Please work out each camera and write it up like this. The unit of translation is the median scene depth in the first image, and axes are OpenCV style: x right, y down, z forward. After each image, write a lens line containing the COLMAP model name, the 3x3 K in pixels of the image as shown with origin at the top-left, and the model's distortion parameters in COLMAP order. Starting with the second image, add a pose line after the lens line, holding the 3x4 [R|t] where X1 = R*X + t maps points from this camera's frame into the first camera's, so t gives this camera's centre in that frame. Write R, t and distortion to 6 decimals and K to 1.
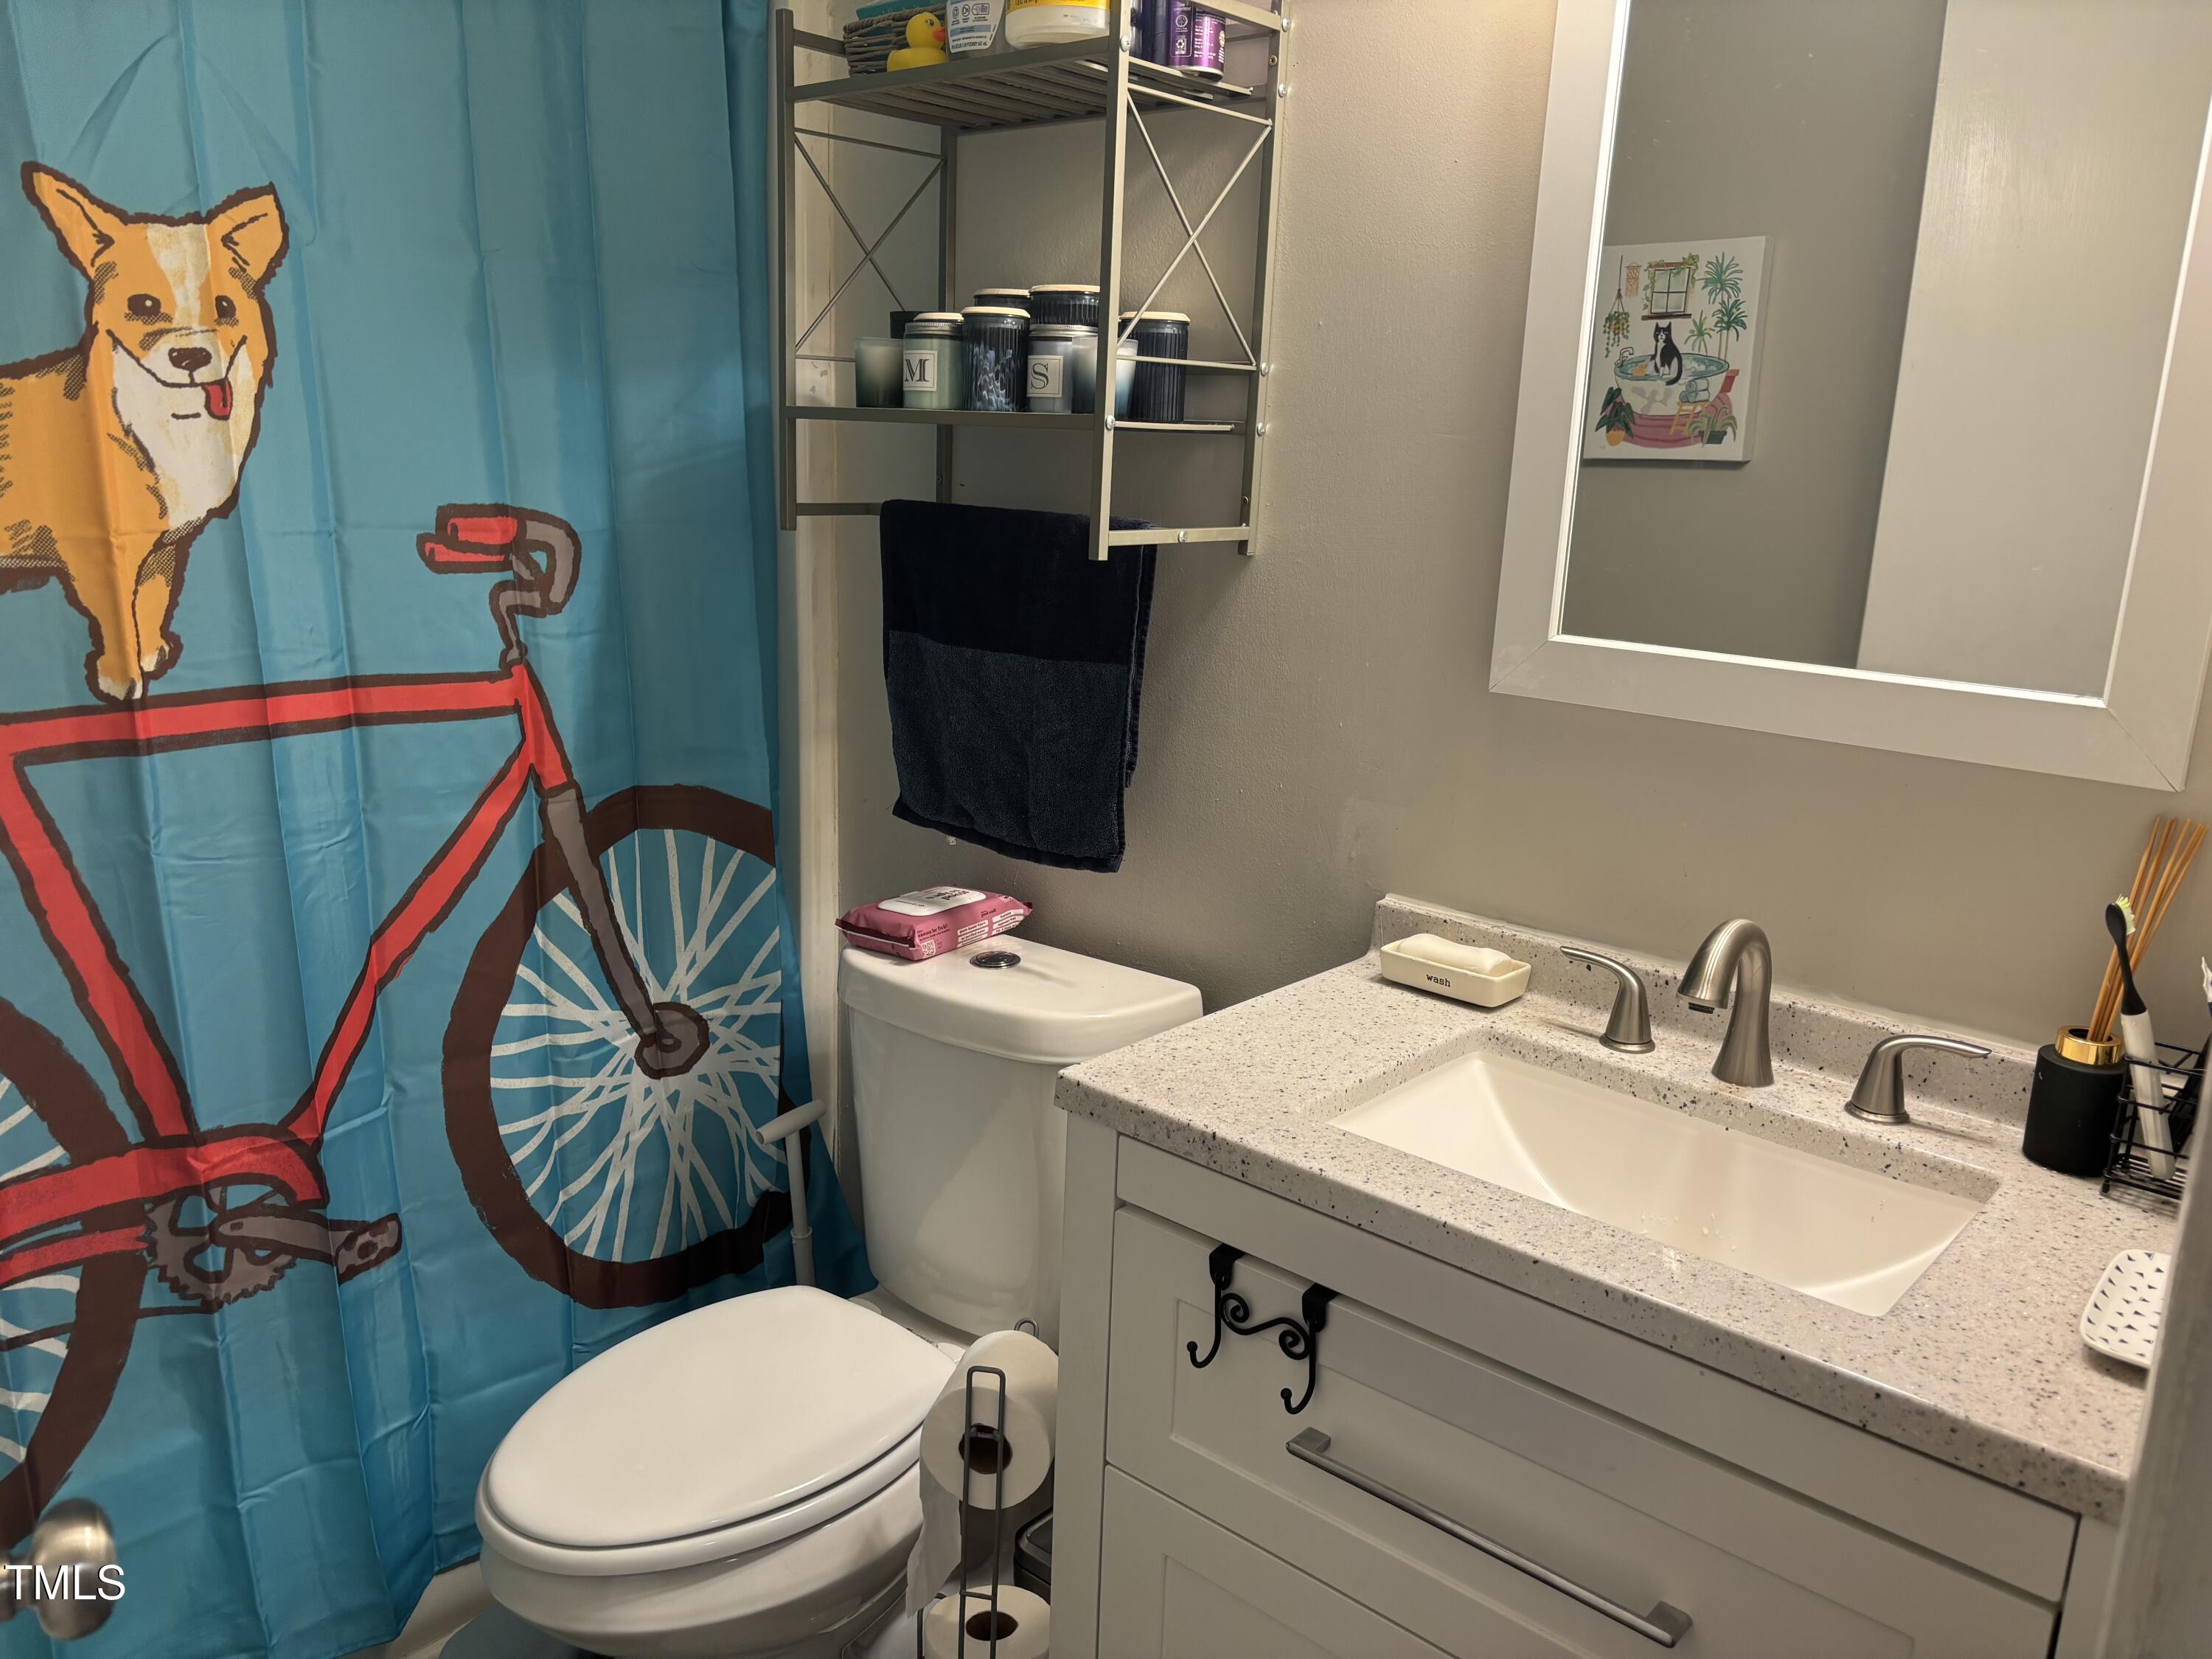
lens RADIAL K [[1692.0, 0, 1105.8], [0, 1692.0, 812.6], [0, 0, 1]] dist [0.039456, -0.041929]
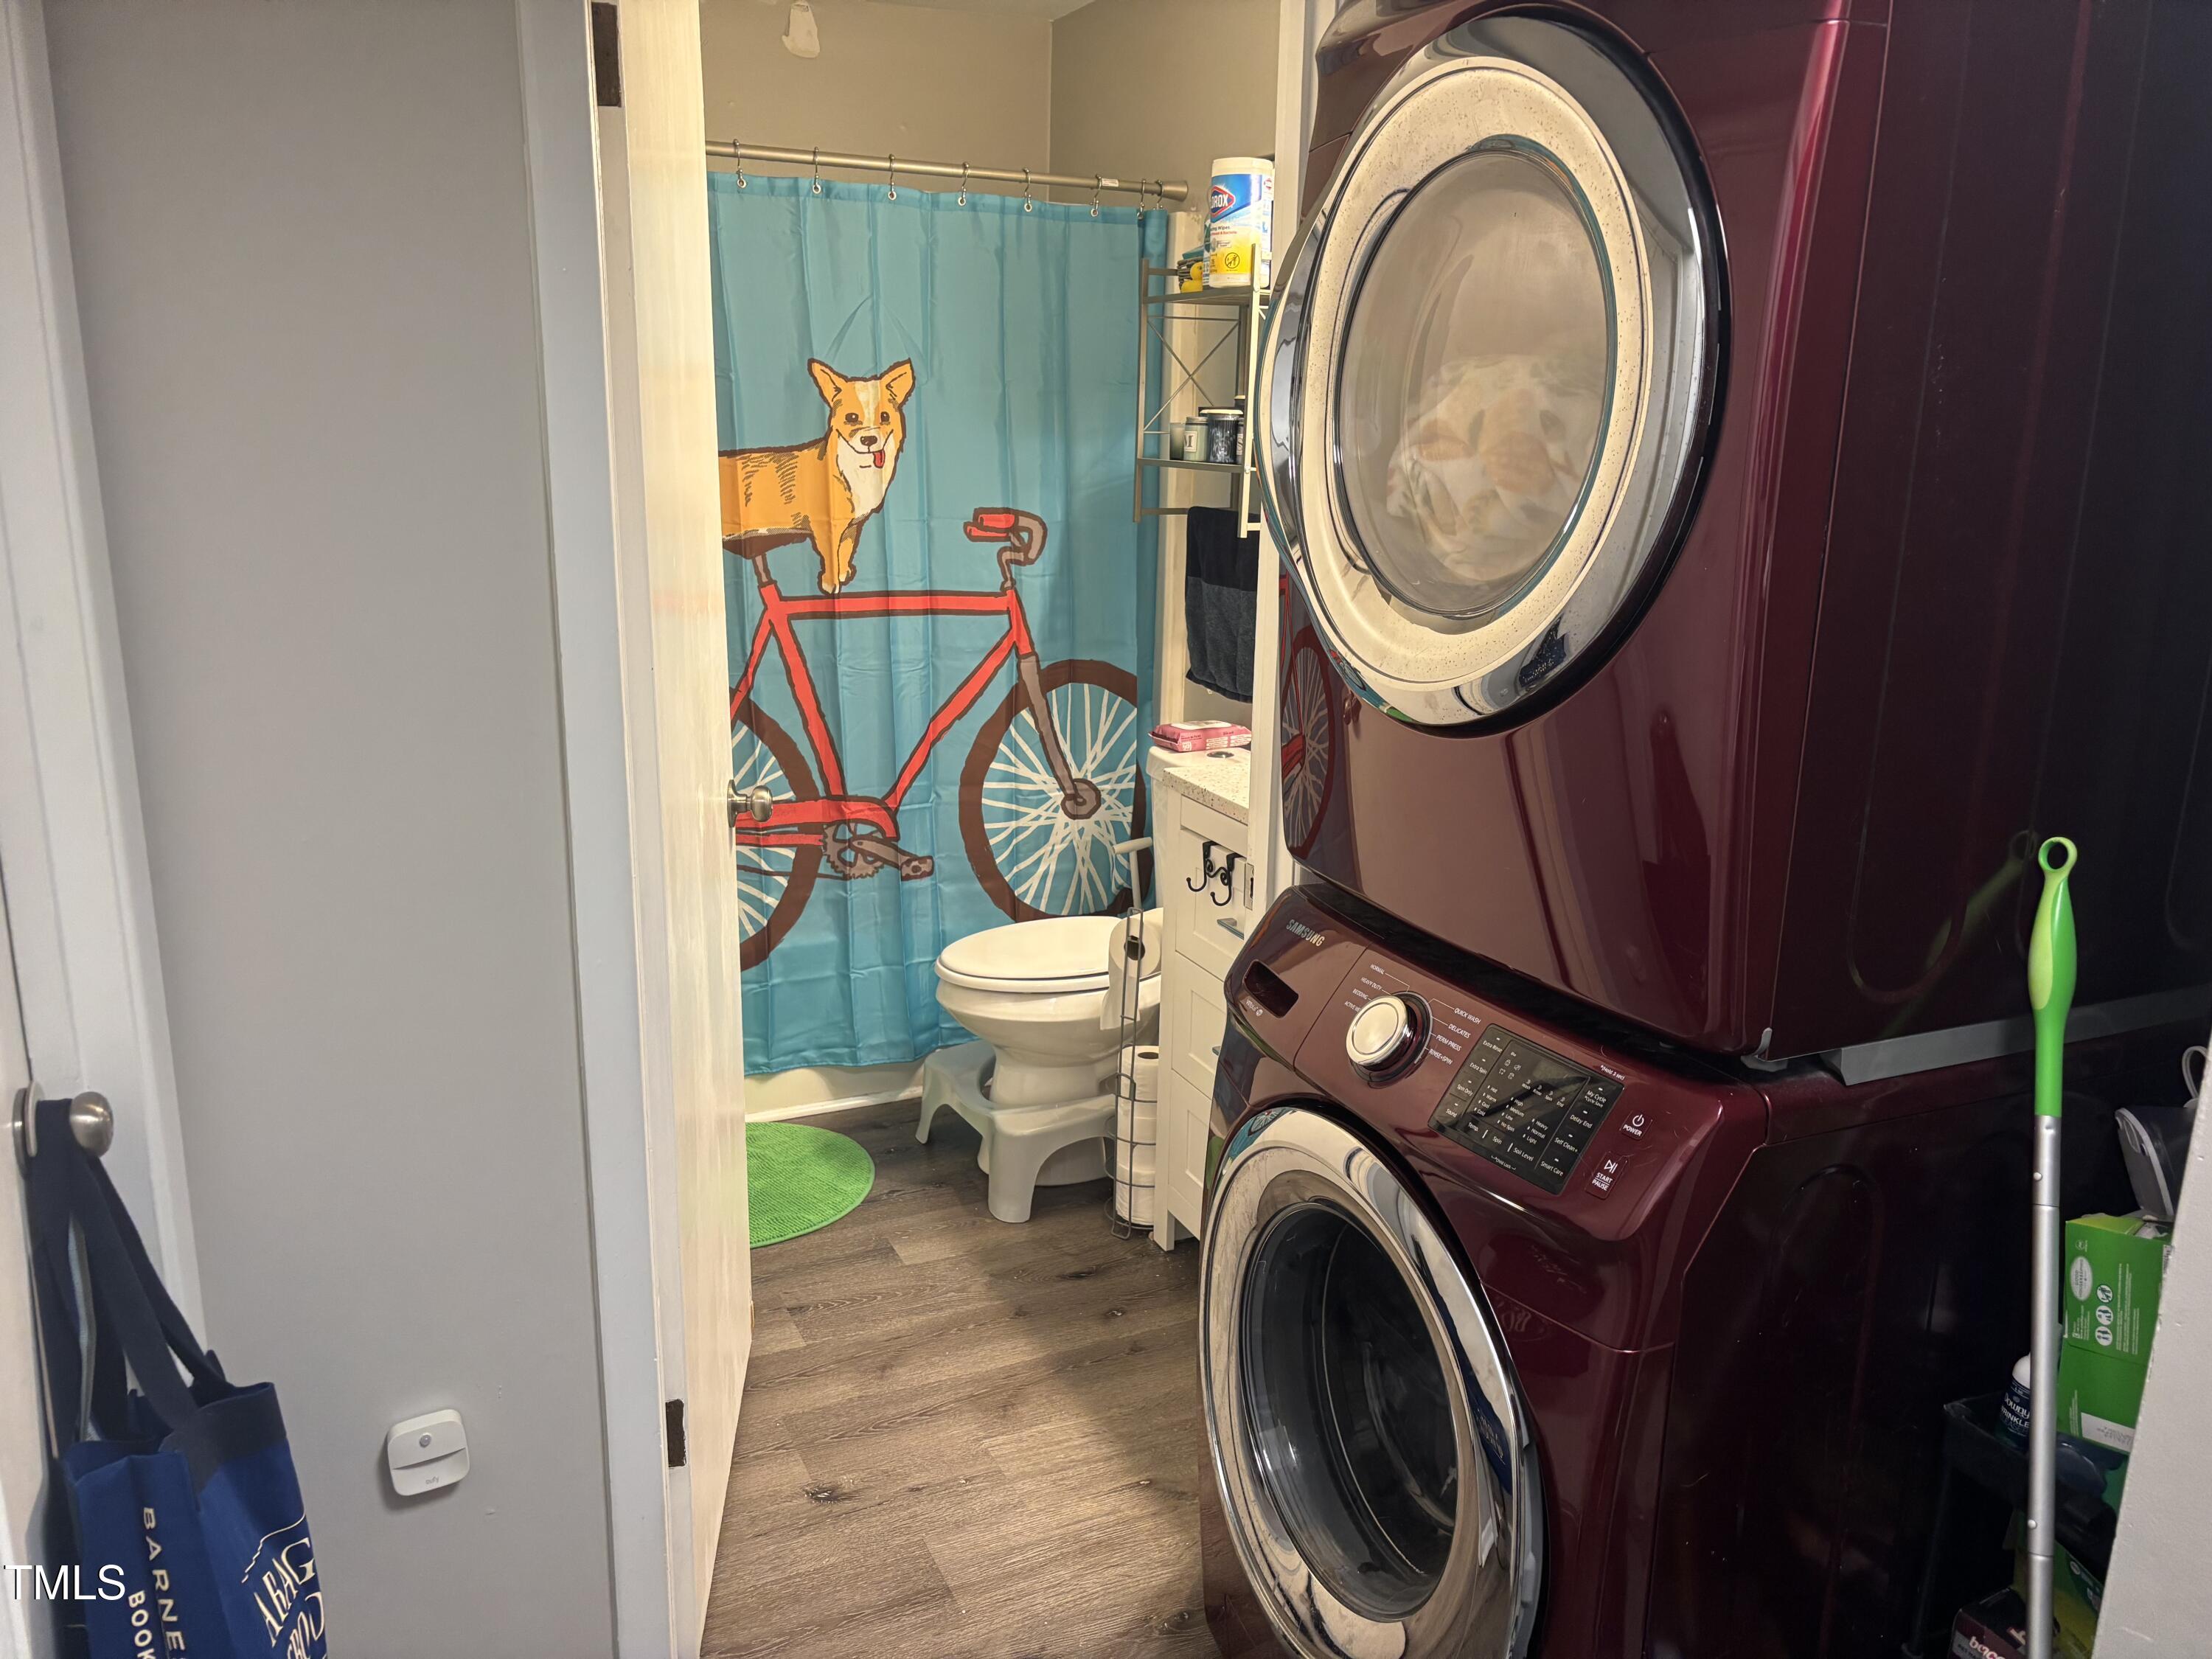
lens RADIAL K [[1692.0, 0, 1120.7], [0, 1692.0, 828.4], [0, 0, 1]] dist [0.039456, -0.041929]
pose [[0.913652, 0.085799, -0.397341, 0.625937], [-0.083938, 0.996226, 0.022109, 0.146622], [0.397738, 0.013152, 0.917405, -0.812936]]
